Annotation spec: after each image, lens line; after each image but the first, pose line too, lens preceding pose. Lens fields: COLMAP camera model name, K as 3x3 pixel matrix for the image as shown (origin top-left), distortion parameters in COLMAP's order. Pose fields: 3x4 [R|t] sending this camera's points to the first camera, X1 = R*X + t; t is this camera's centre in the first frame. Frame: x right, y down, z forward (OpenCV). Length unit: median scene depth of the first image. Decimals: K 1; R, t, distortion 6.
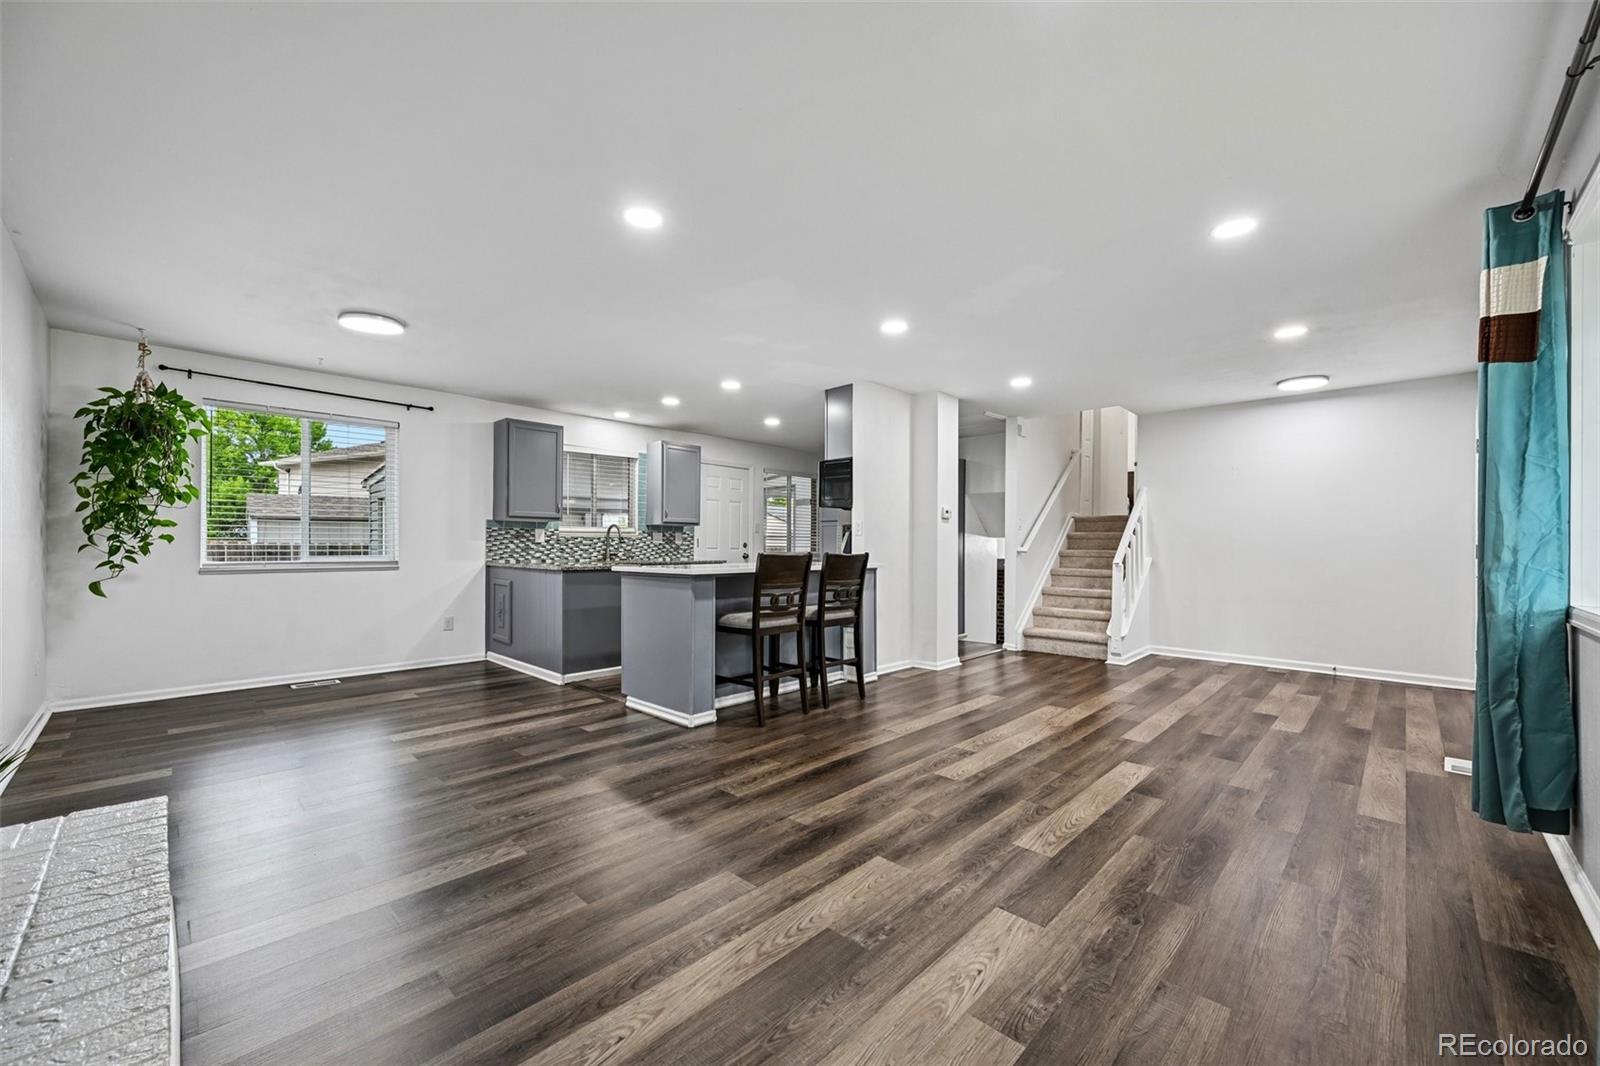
lens RADIAL K [[625.0, 0, 805.2], [0, 625.0, 543.2], [0, 0, 1]] dist [-0.009599, 0.000276]
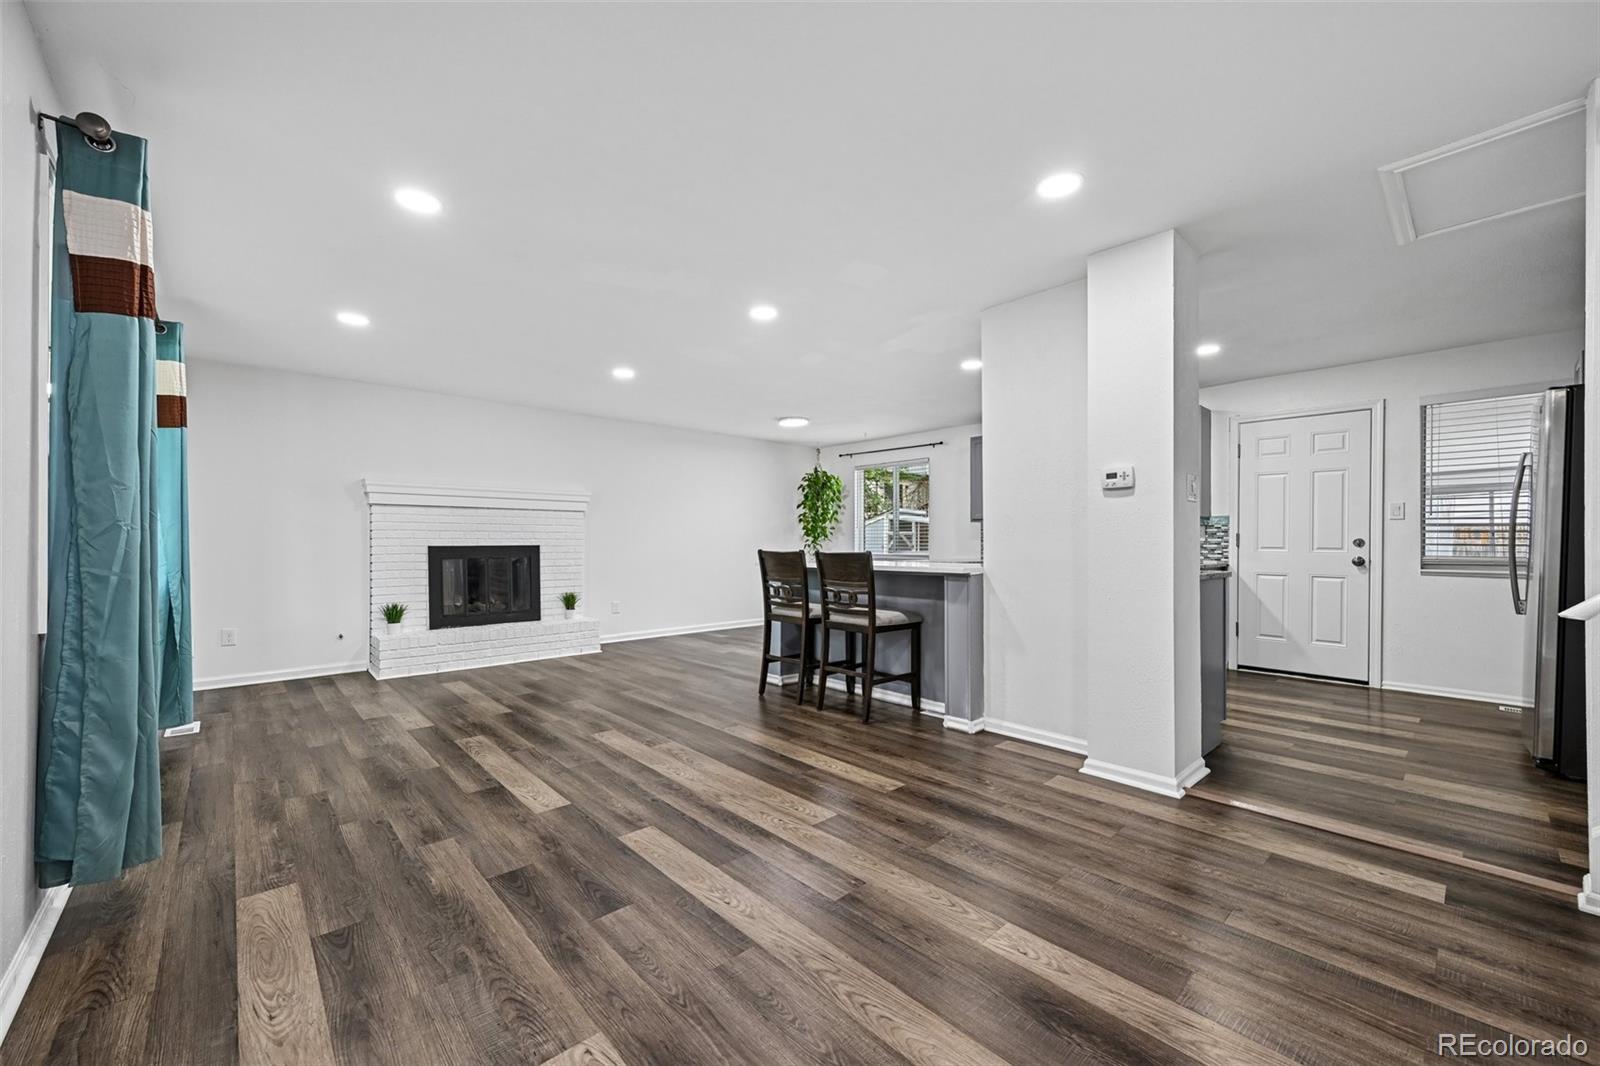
lens RADIAL K [[625.0, 0, 805.5], [0, 625.0, 539.8], [0, 0, 1]] dist [-0.009599, 0.000276]
pose [[-0.053812, -0.009471, -0.998506, 1.353647], [0.003895, 0.999945, -0.009695, 0.011511], [0.998543, -0.004411, -0.053773, 1.389398]]
